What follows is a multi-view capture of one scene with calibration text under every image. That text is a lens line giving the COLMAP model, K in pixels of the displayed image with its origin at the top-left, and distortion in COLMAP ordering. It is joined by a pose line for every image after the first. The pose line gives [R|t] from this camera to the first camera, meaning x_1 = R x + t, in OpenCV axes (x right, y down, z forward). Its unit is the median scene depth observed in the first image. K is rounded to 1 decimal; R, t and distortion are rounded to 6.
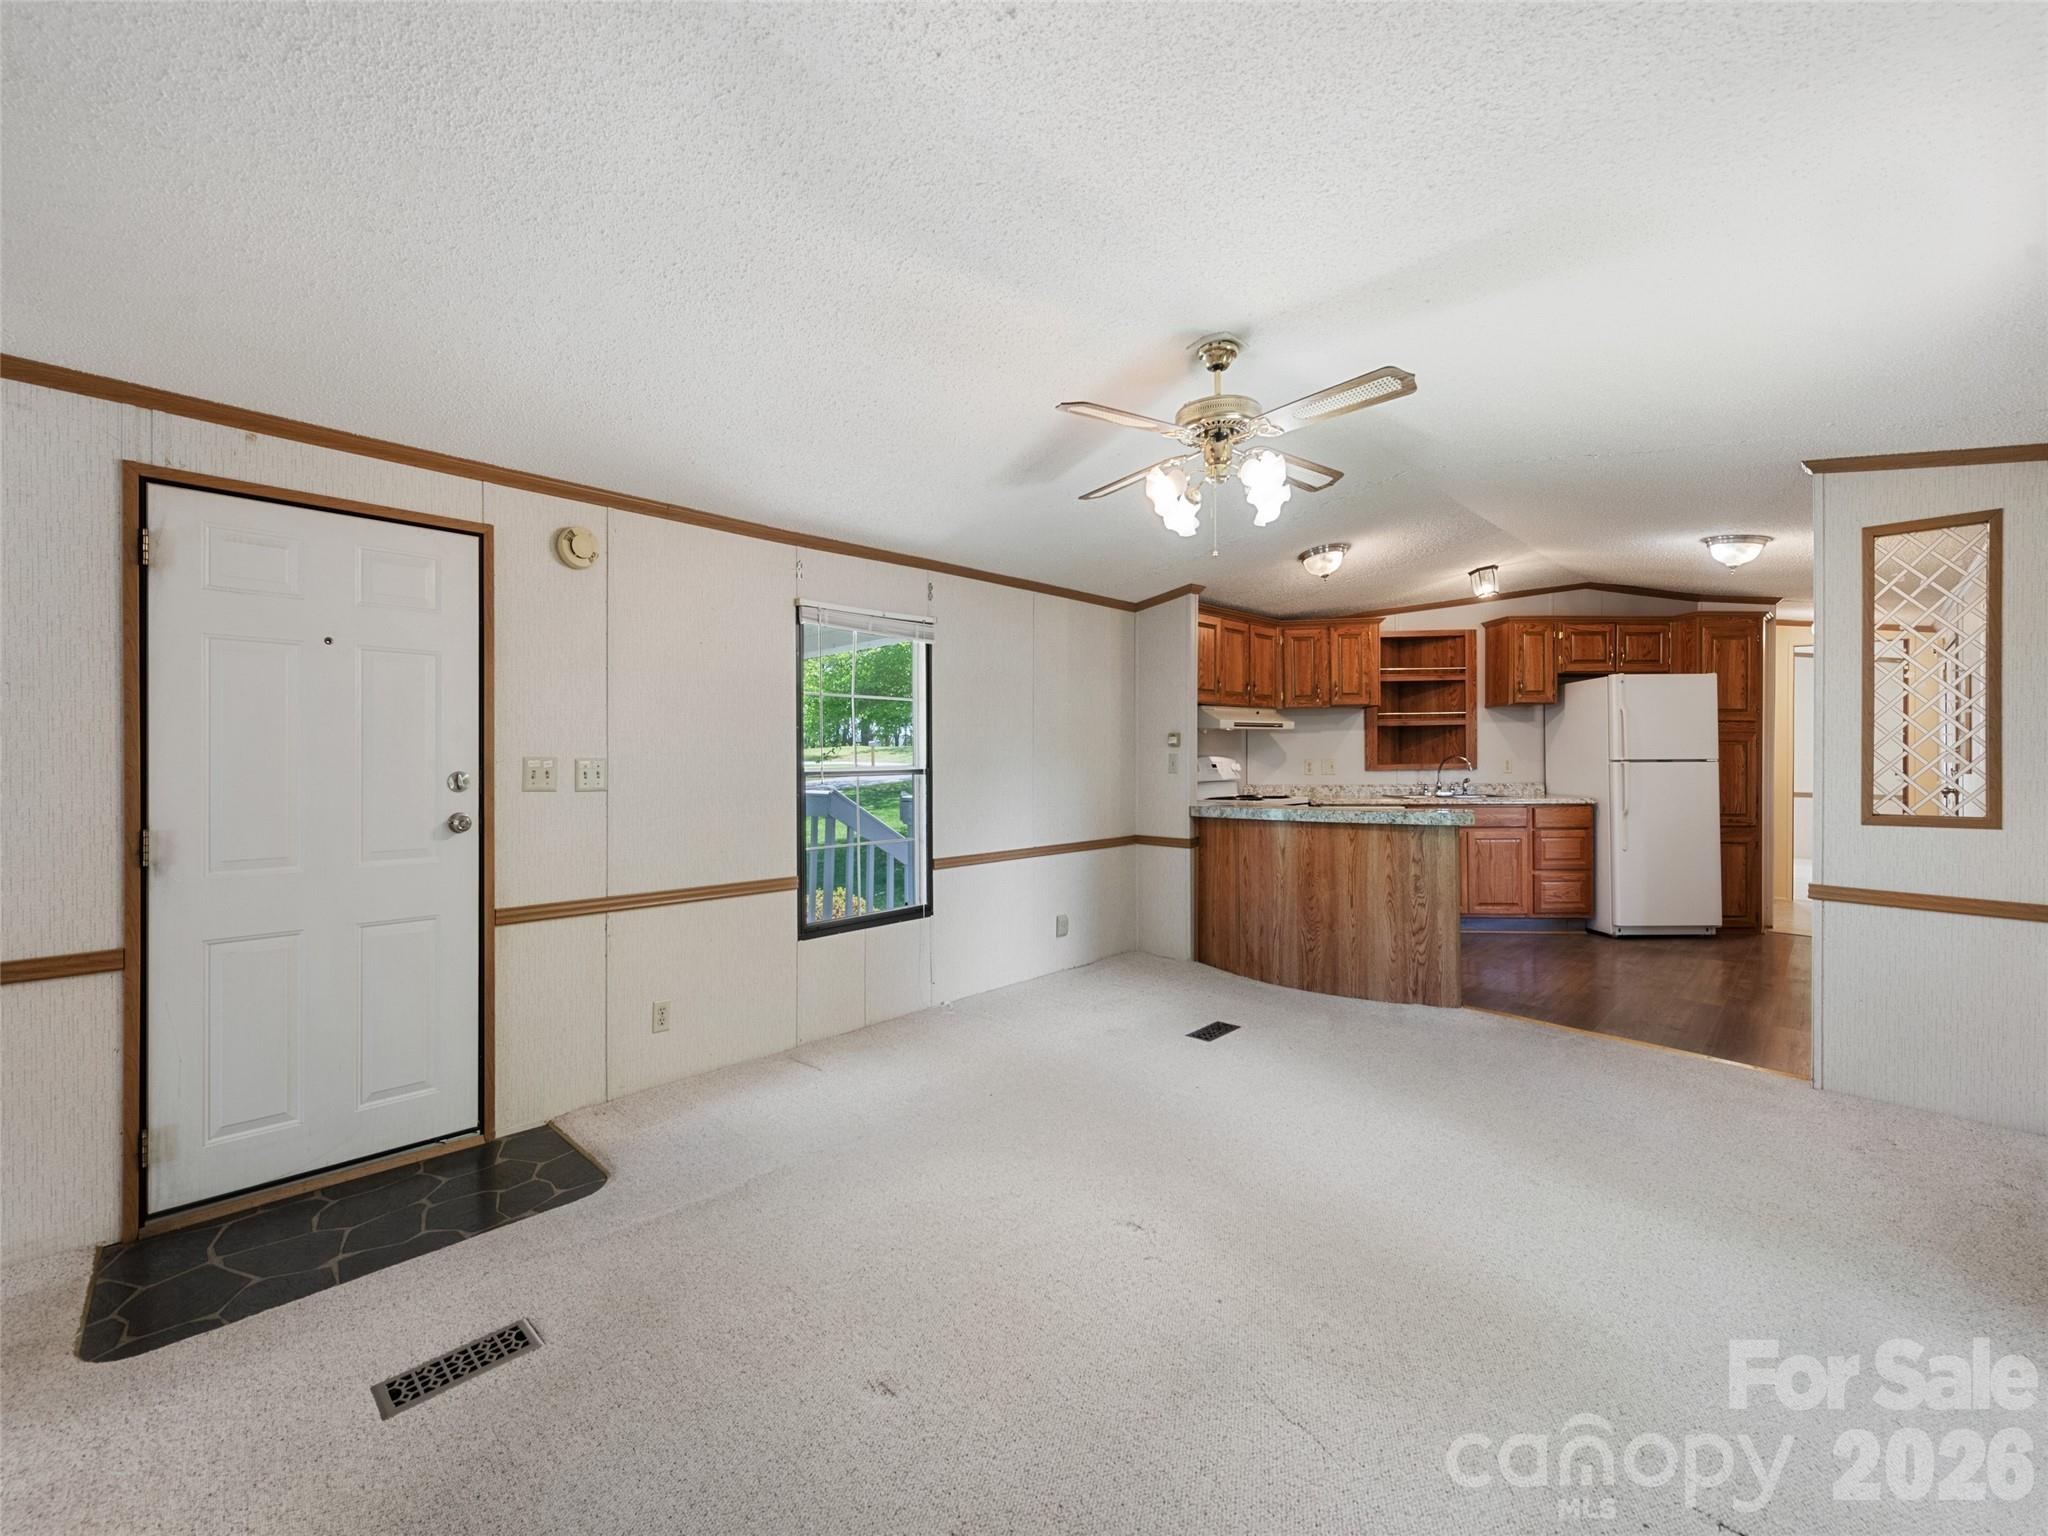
lens RADIAL K [[823.1, 0, 1032.5], [0, 823.1, 751.8], [0, 0, 1]] dist [0.004615, 0.000054]
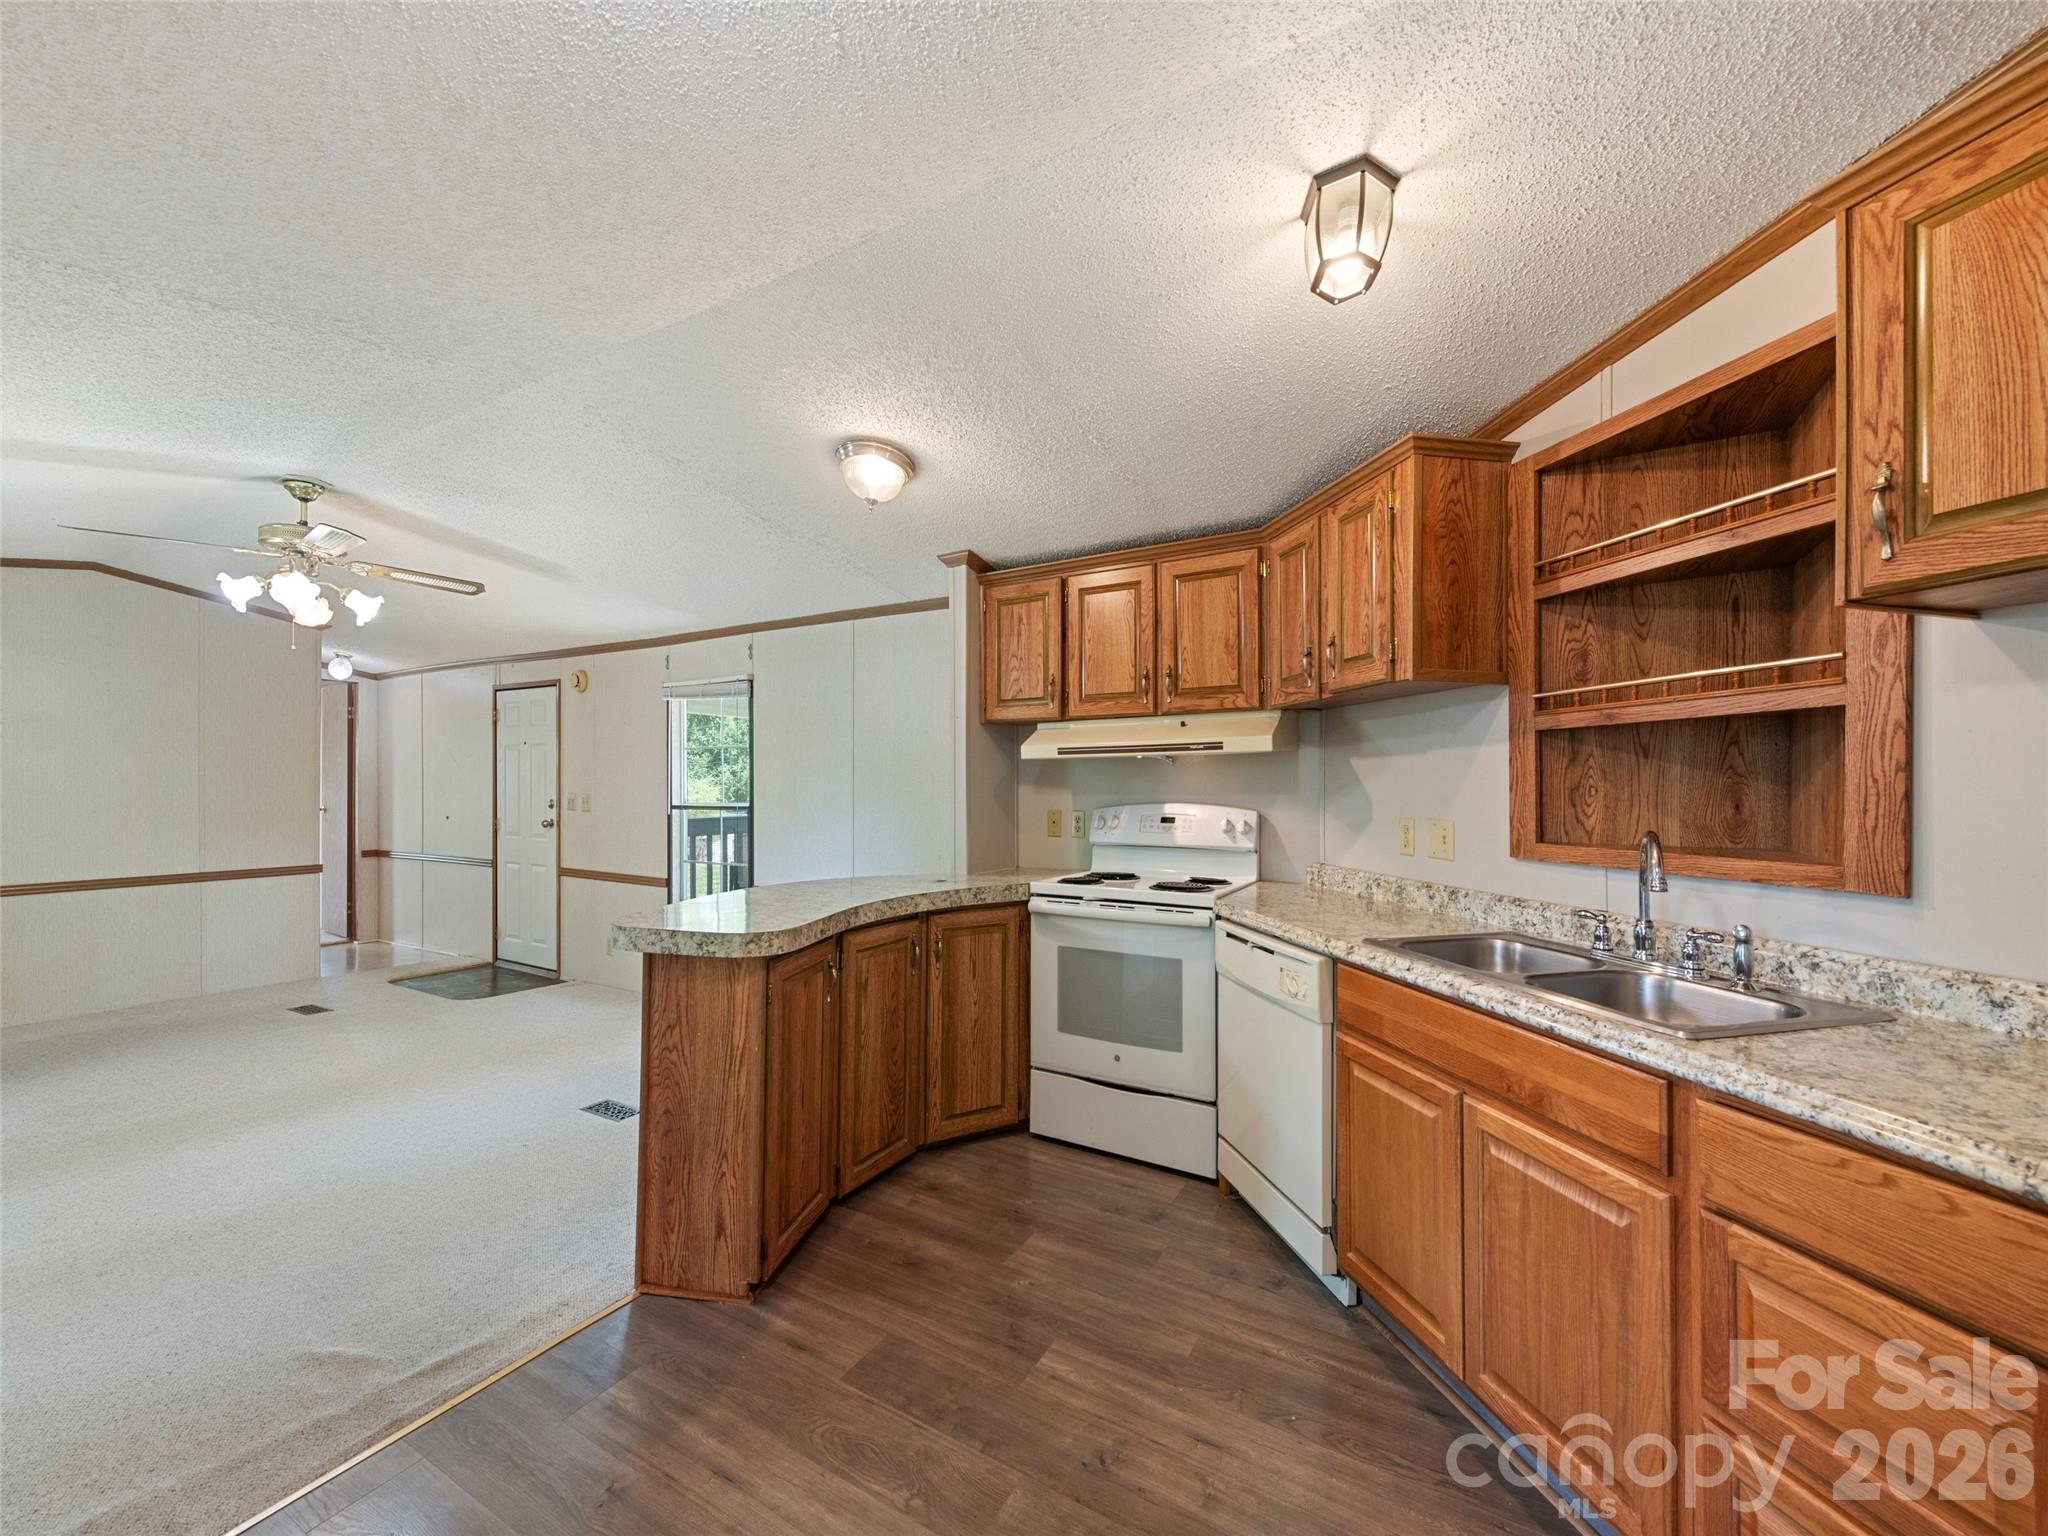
lens RADIAL K [[810.1, 0, 1024.0], [0, 810.1, 774.8], [0, 0, 1]] dist [0.000956, -0.000123]
pose [[0.250357, -0.003198, -0.968148, 1.042514], [0.003191, 0.999992, -0.002478, -0.019033], [0.968148, -0.002469, 0.250365, 1.064989]]
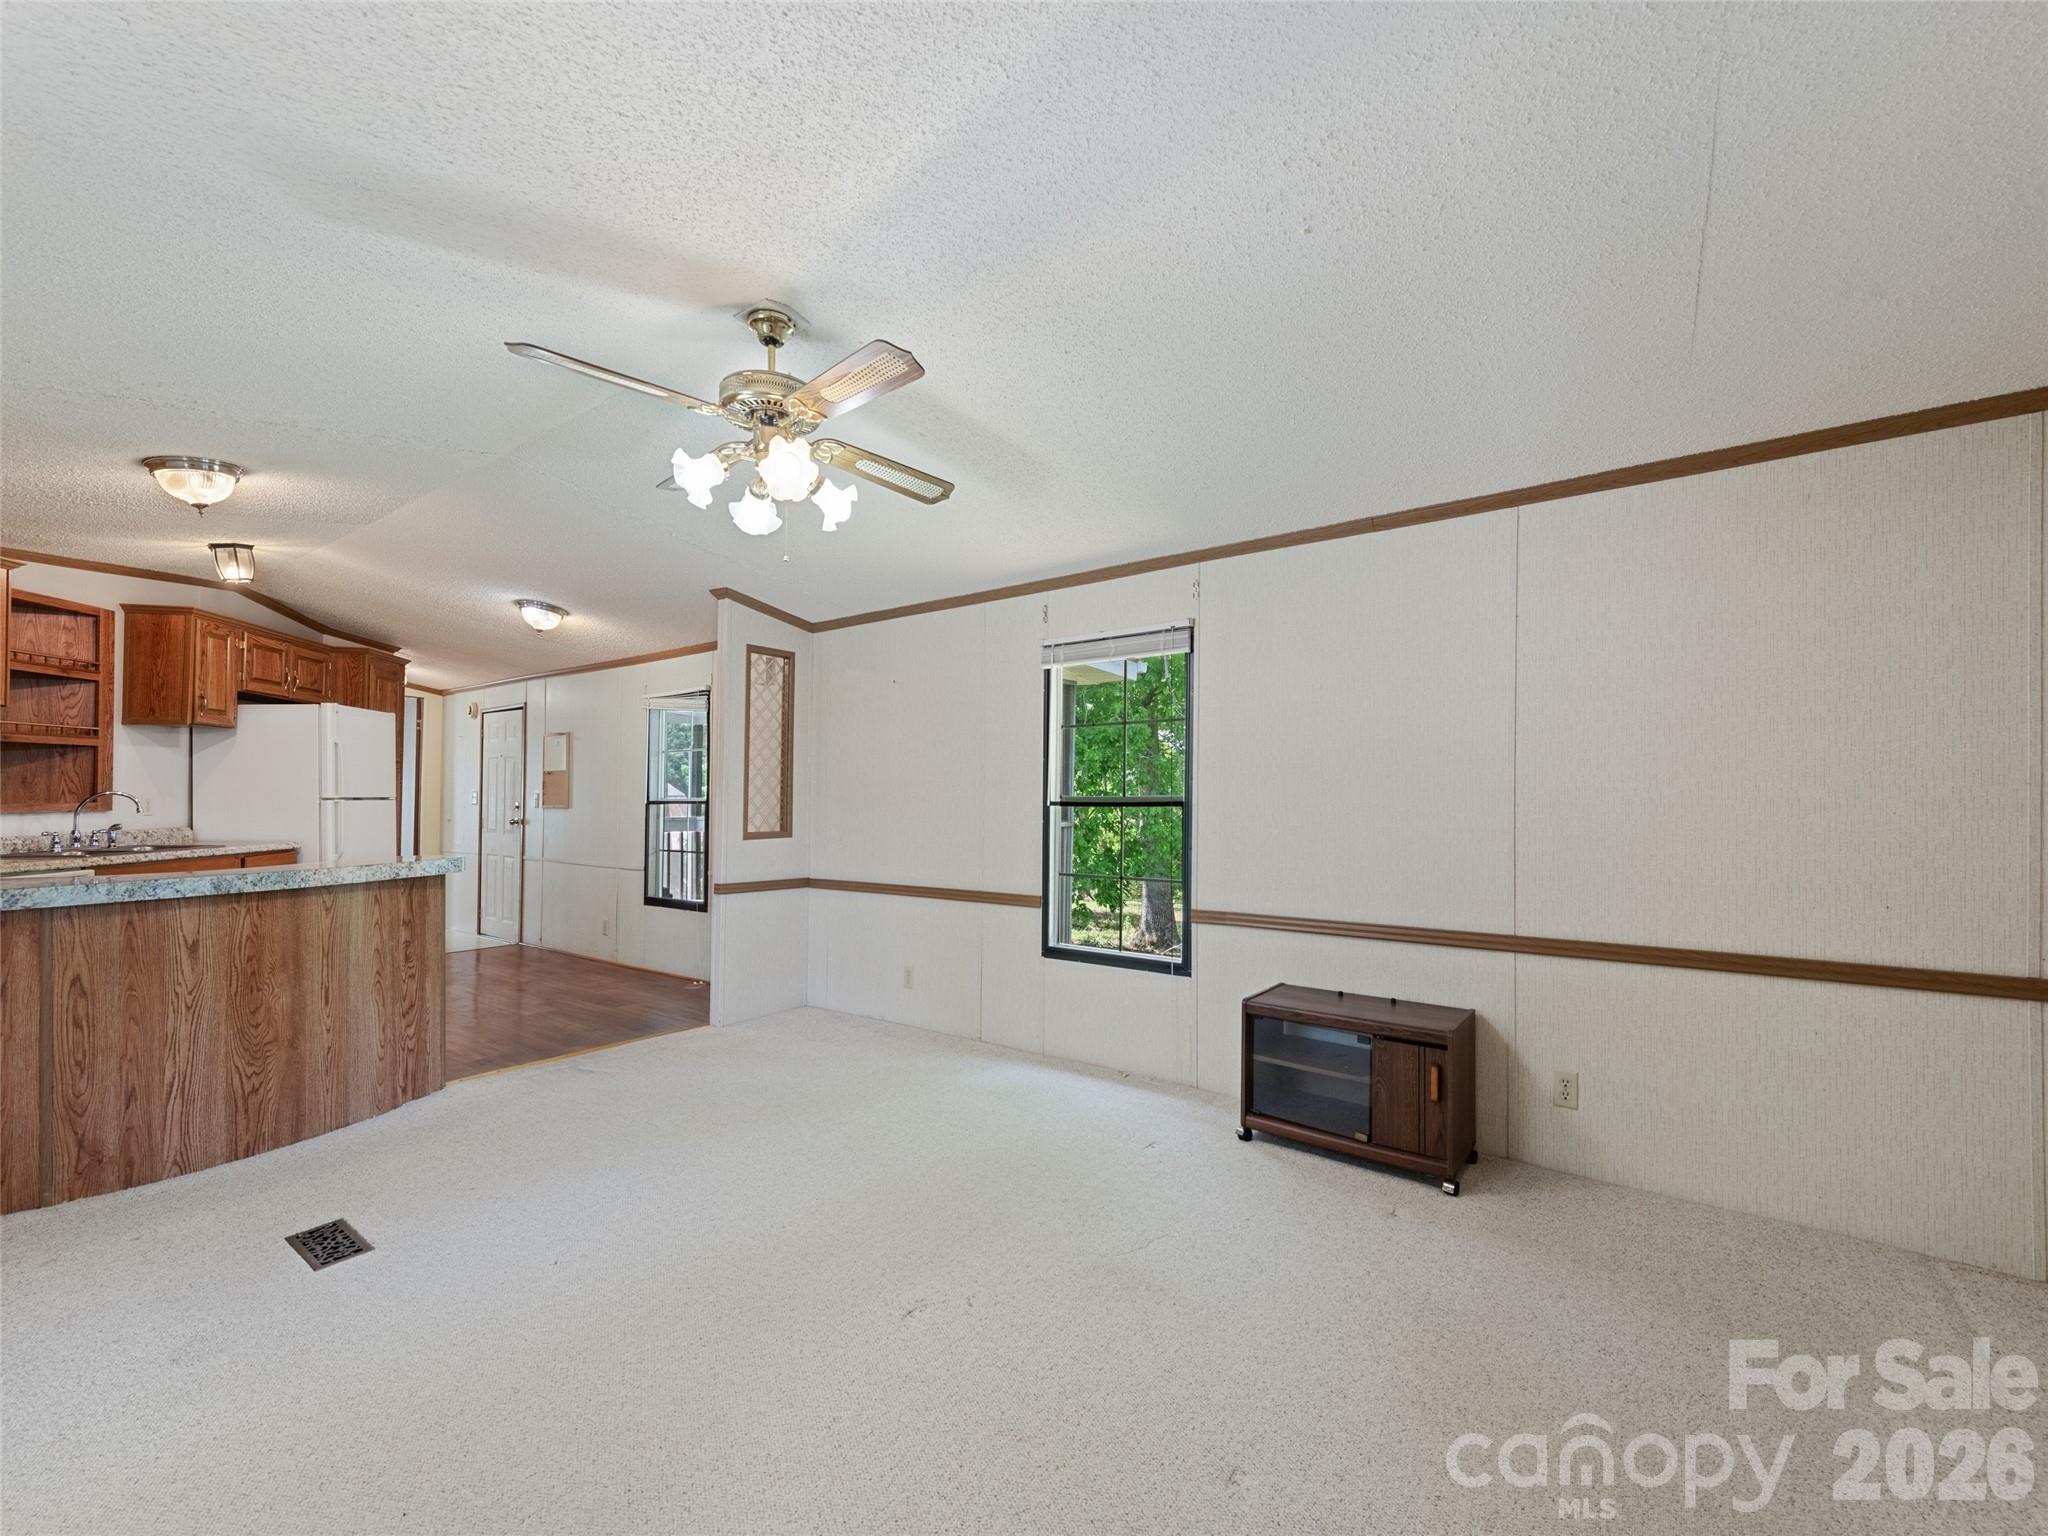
lens RADIAL K [[814.6, 0, 1024.5], [0, 814.6, 789.1], [0, 0, 1]] dist [0.003353, 0.000194]
pose [[-0.140450, 0.012954, 0.990003, -0.395632], [-0.008841, 0.999858, -0.014337, 0.008854], [-0.990048, -0.010767, -0.140315, 0.513612]]
